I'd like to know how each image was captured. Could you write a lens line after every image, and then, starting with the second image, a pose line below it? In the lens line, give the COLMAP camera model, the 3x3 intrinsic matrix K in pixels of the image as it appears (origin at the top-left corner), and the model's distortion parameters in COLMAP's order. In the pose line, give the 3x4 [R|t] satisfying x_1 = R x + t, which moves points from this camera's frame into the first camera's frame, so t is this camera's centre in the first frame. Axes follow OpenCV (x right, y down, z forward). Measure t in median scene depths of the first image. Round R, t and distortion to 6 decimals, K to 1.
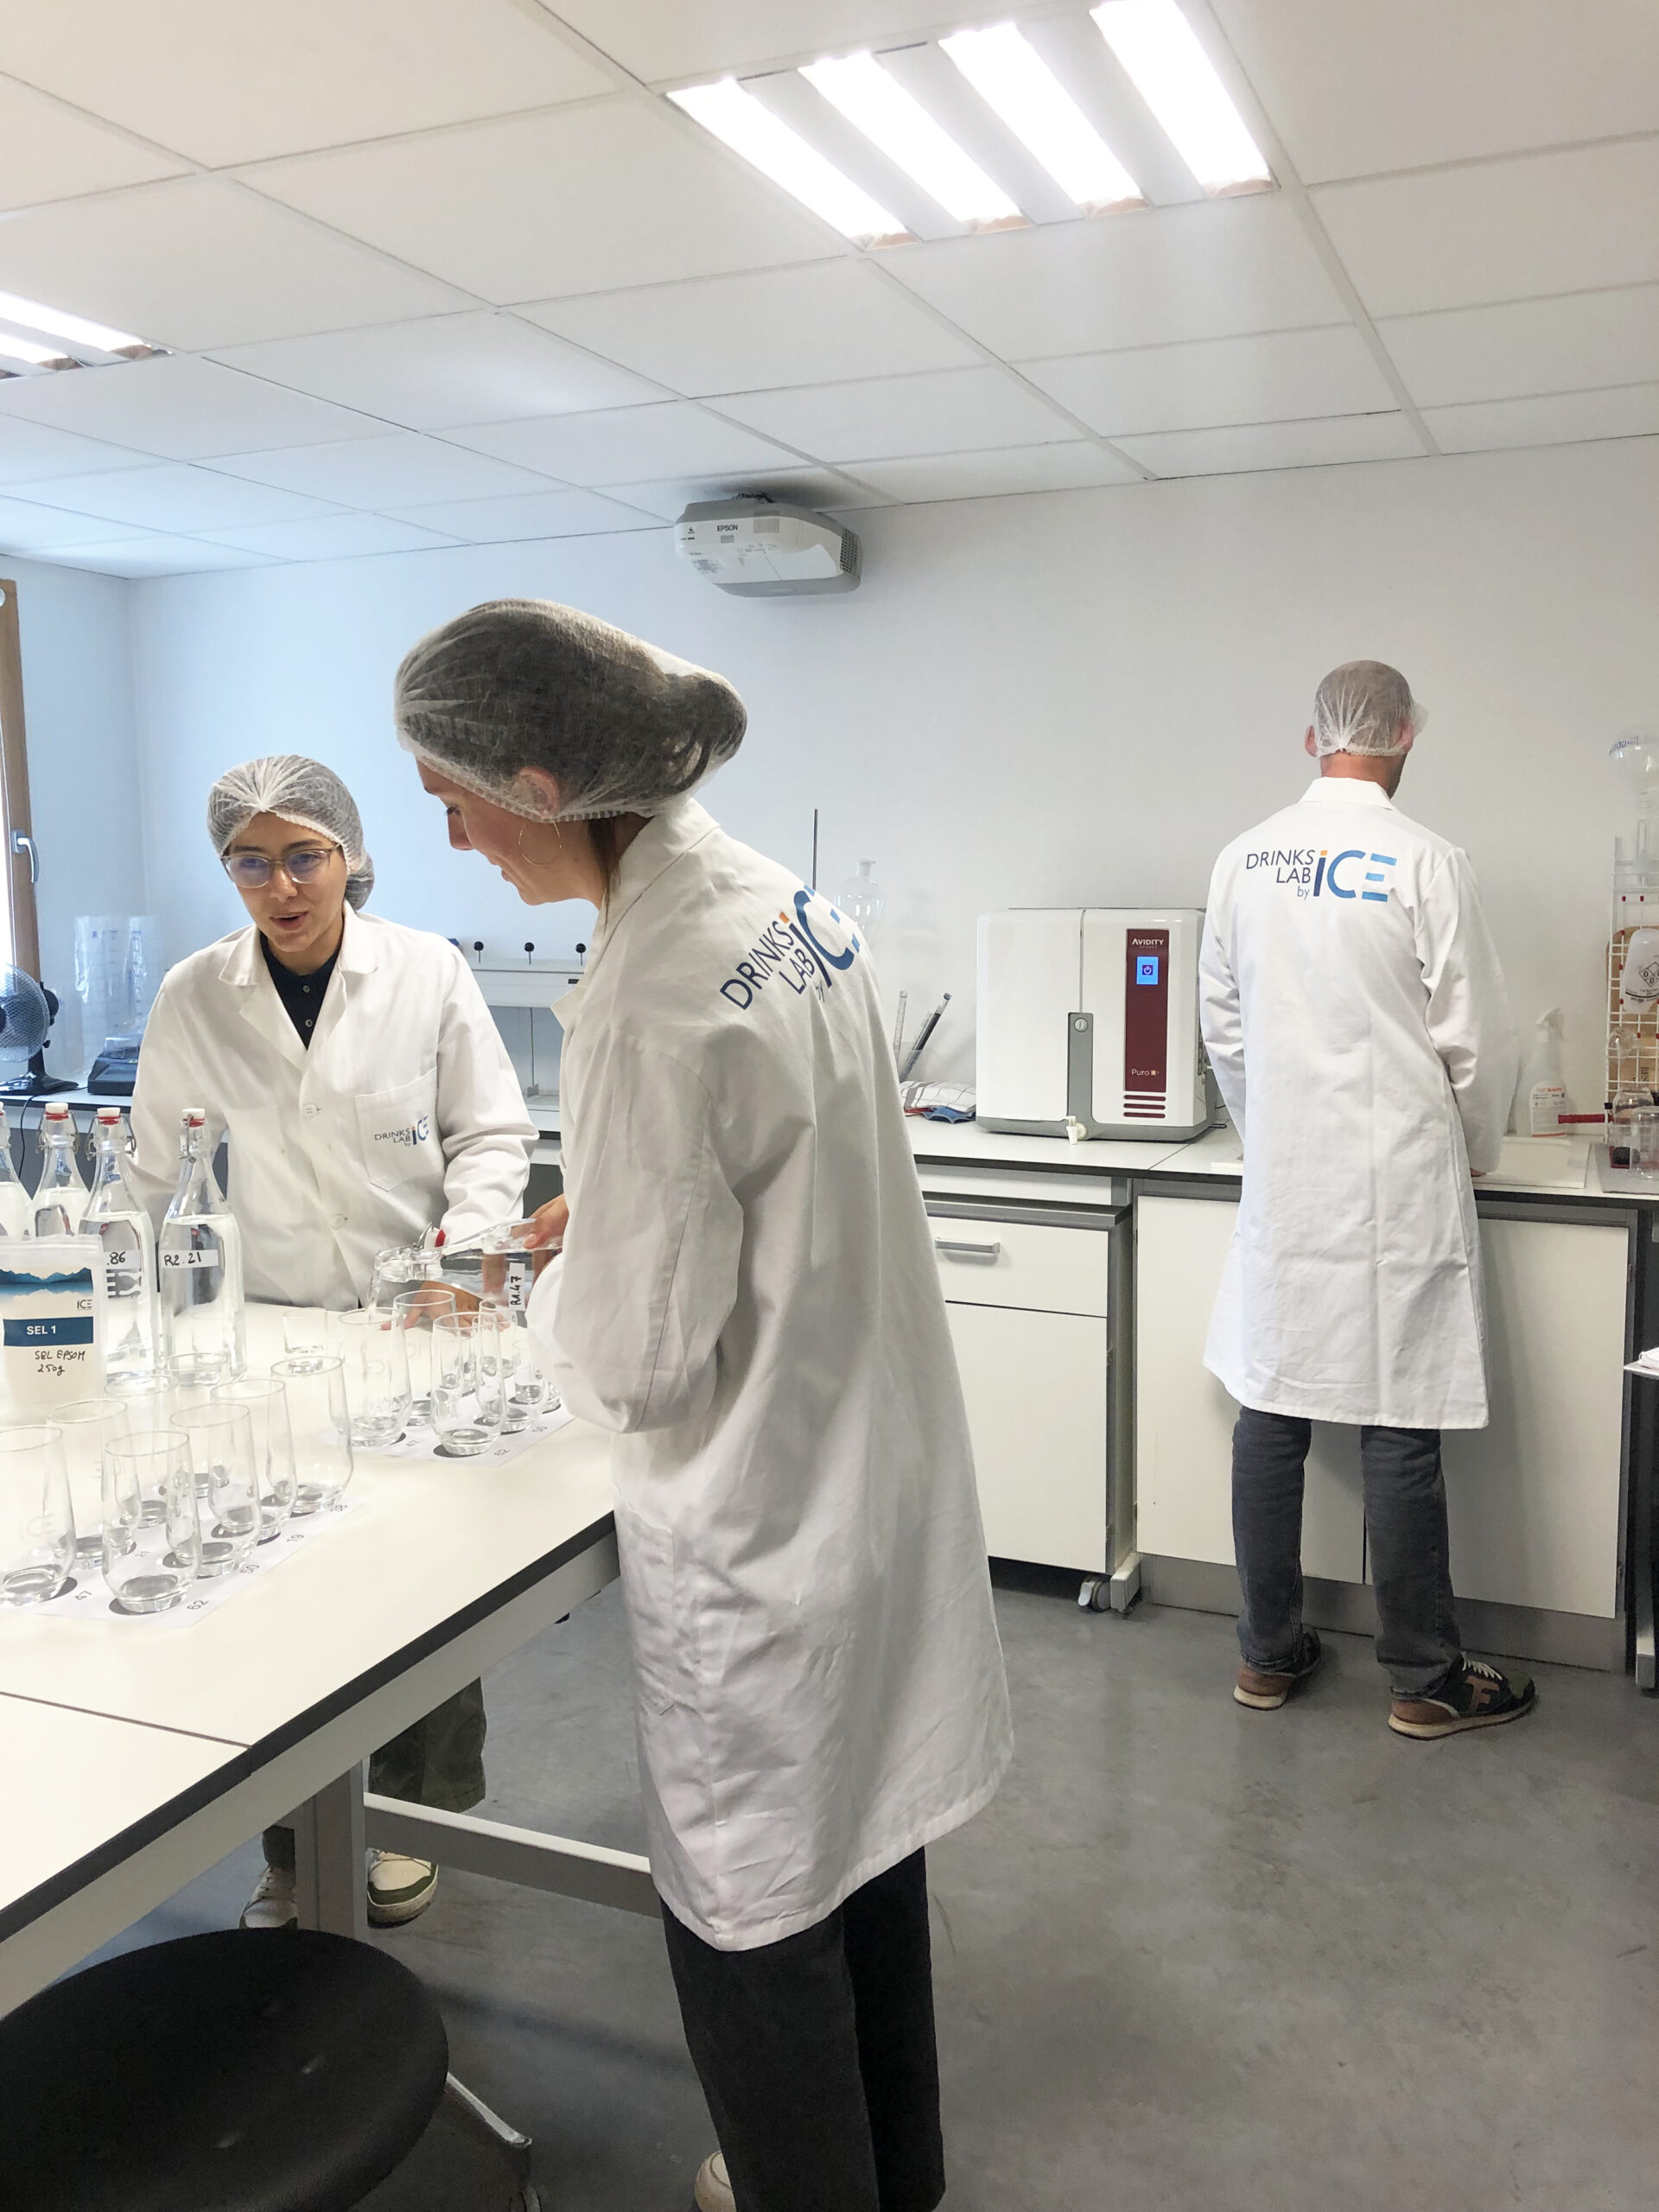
lens RADIAL K [[1813.6, 0, 852.7], [0, 1813.6, 1071.2], [0, 0, 1]] dist [0.035182, -0.034121]
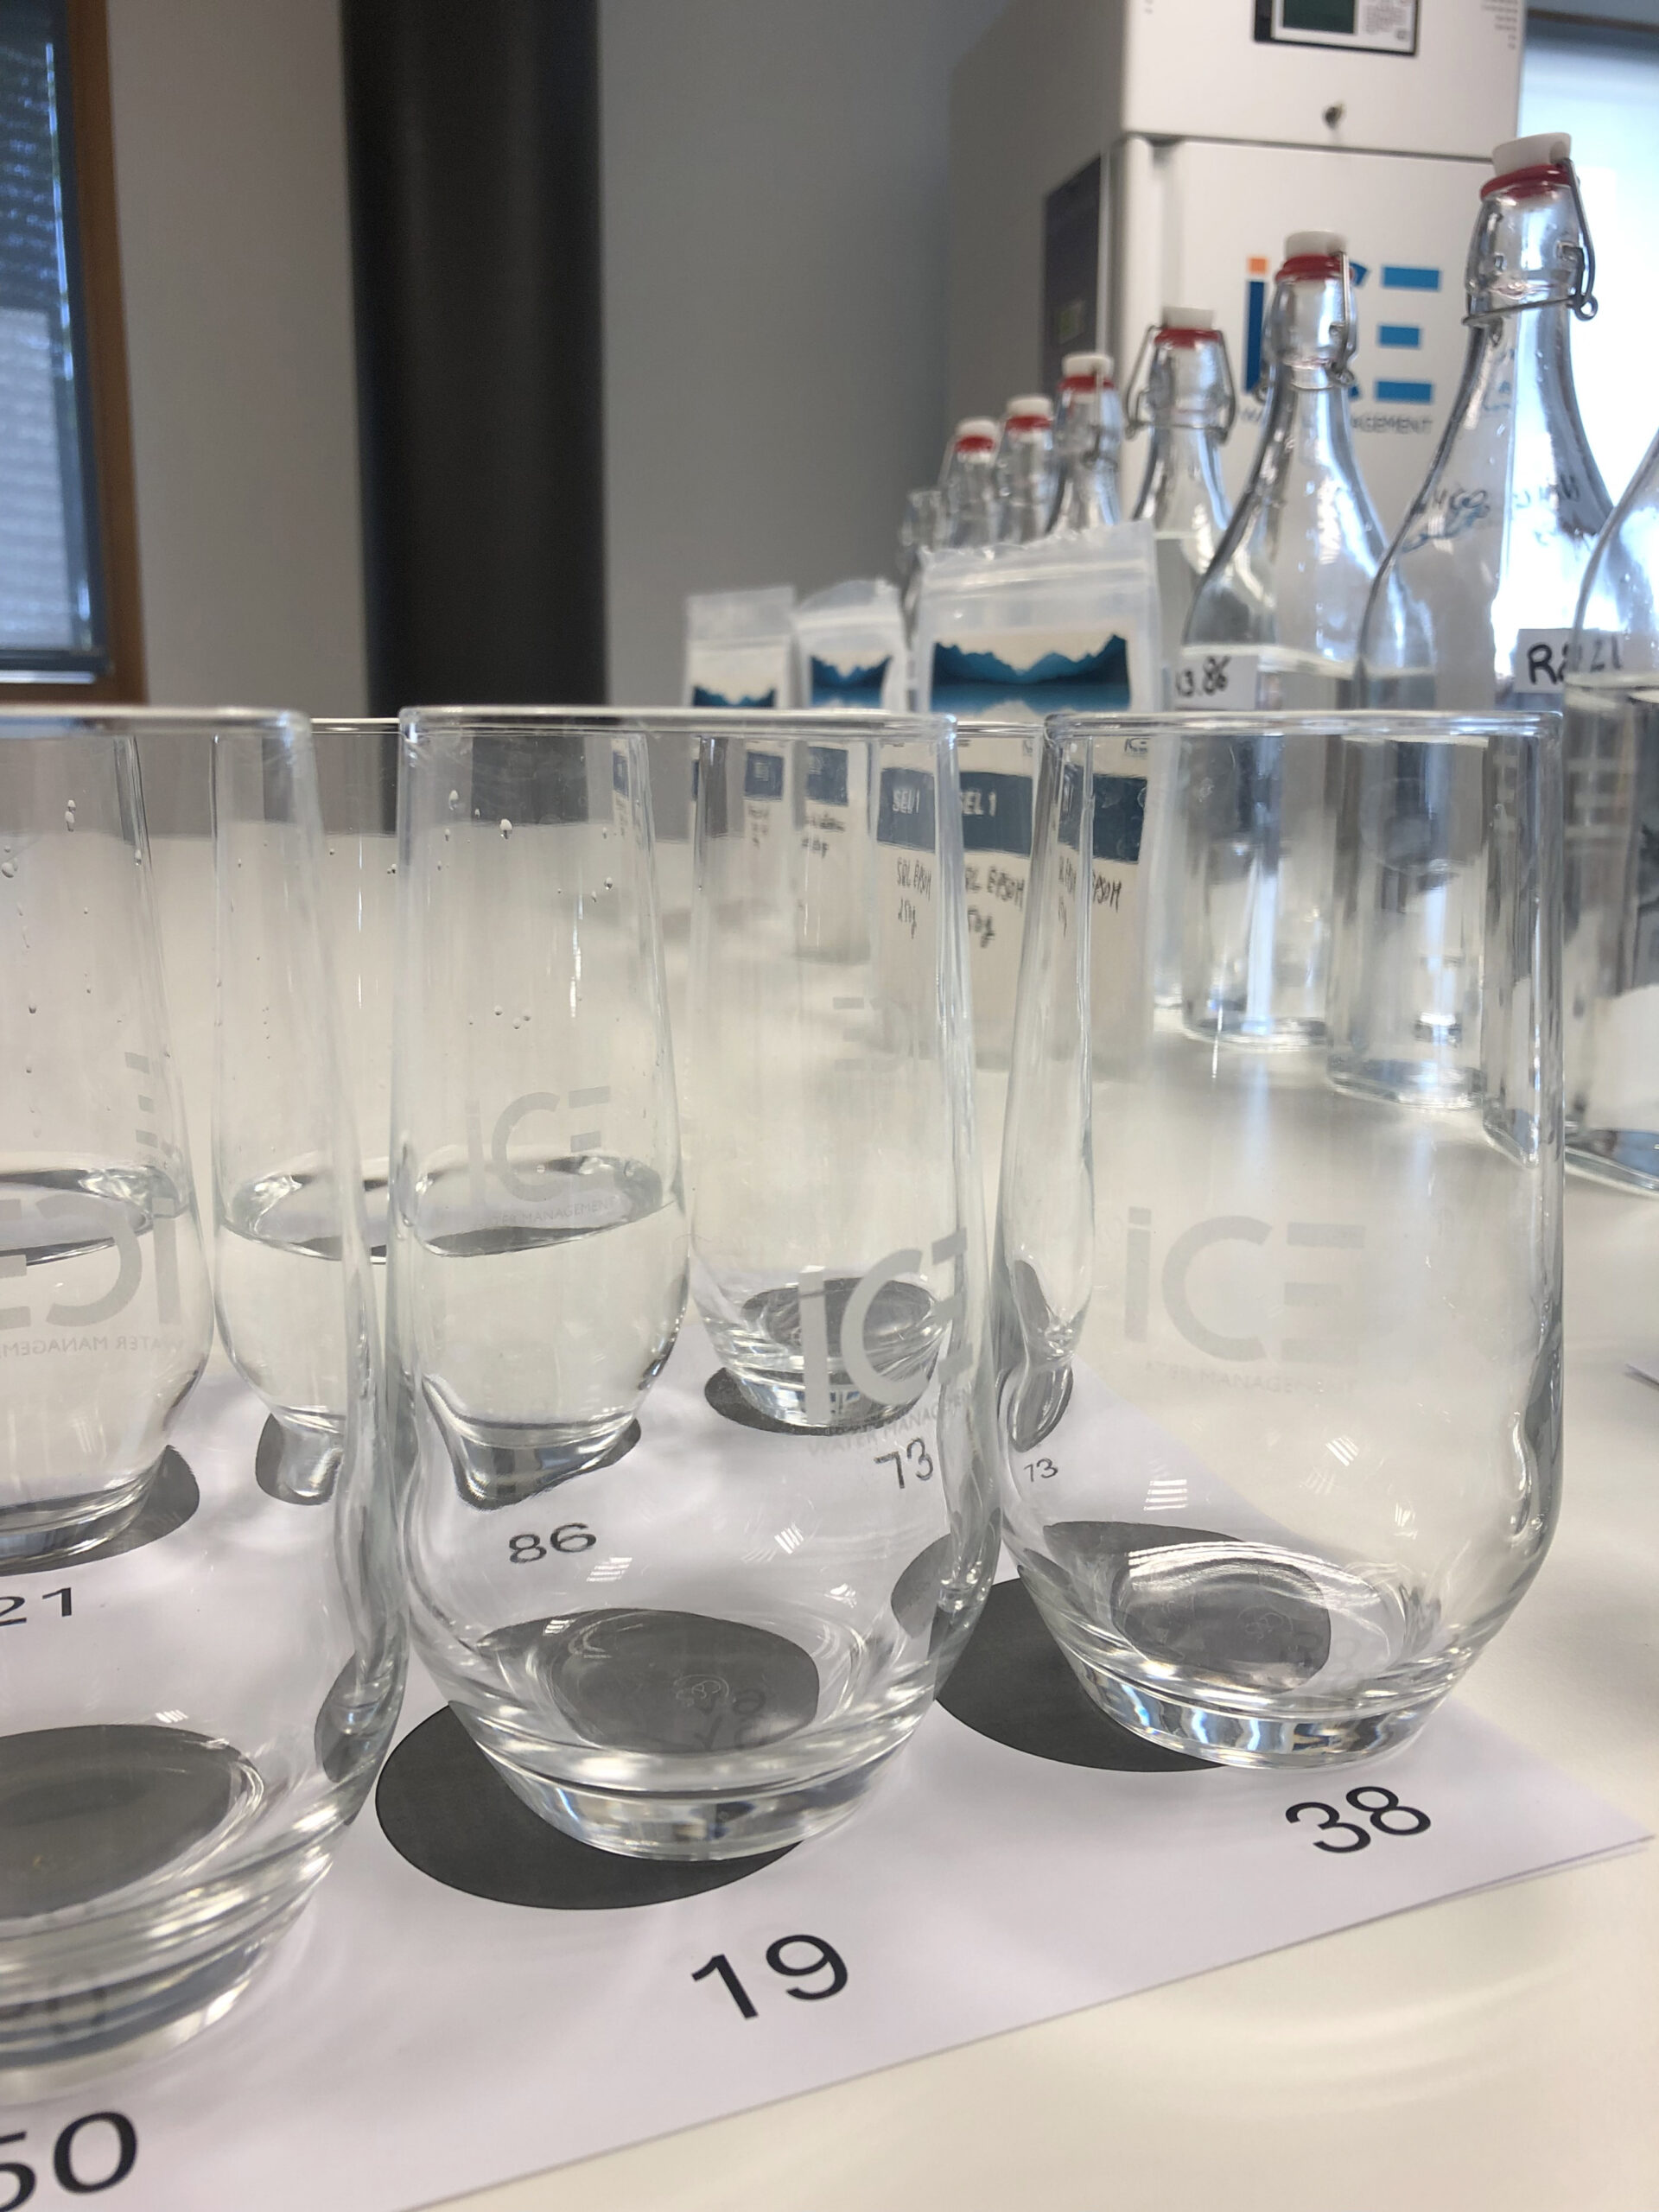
lens RADIAL K [[1813.6, 0, 822.0], [0, 1813.6, 1093.3], [0, 0, 1]] dist [0.035182, -0.034121]
pose [[0.579997, 0.166256, -0.797472, -0.126247], [-0.101044, 0.986075, 0.132086, 0.107996], [0.808327, 0.003970, 0.588720, 0.546745]]
